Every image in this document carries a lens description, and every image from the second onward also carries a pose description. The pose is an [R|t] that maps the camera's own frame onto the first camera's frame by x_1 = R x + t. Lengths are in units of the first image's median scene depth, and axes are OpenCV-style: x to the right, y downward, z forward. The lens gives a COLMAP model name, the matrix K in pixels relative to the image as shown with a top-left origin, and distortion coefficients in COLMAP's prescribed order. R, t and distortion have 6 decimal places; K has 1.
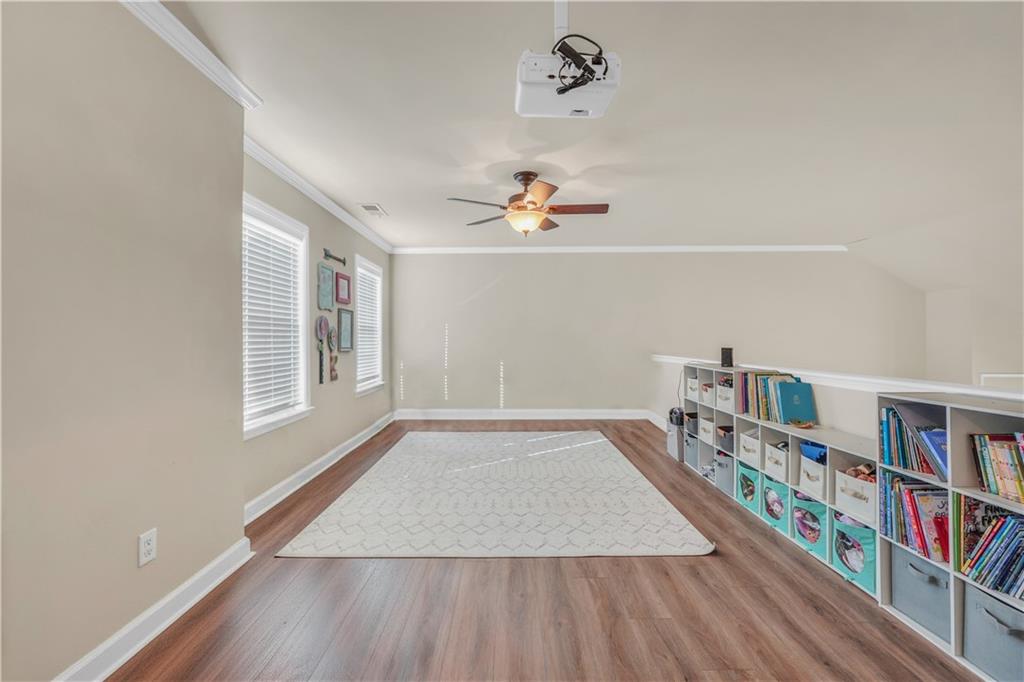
lens RADIAL K [[441.5, 0, 513.4], [0, 441.5, 337.3], [0, 0, 1]] dist [-0.017632, 0.006702]
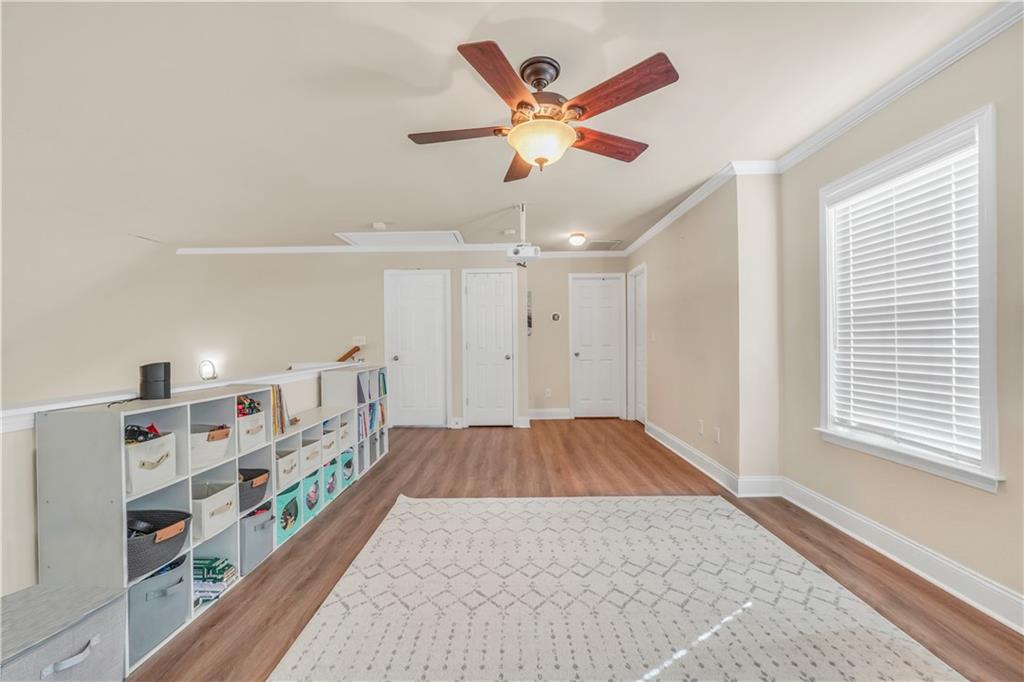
lens RADIAL K [[441.5, 0, 508.7], [0, 441.5, 343.0], [0, 0, 1]] dist [-0.017632, 0.006702]
pose [[-0.999680, 0.014983, 0.020387, 0.081290], [0.014957, 0.999887, -0.001441, 0.009844], [-0.020407, -0.001136, -0.999791, 2.084049]]
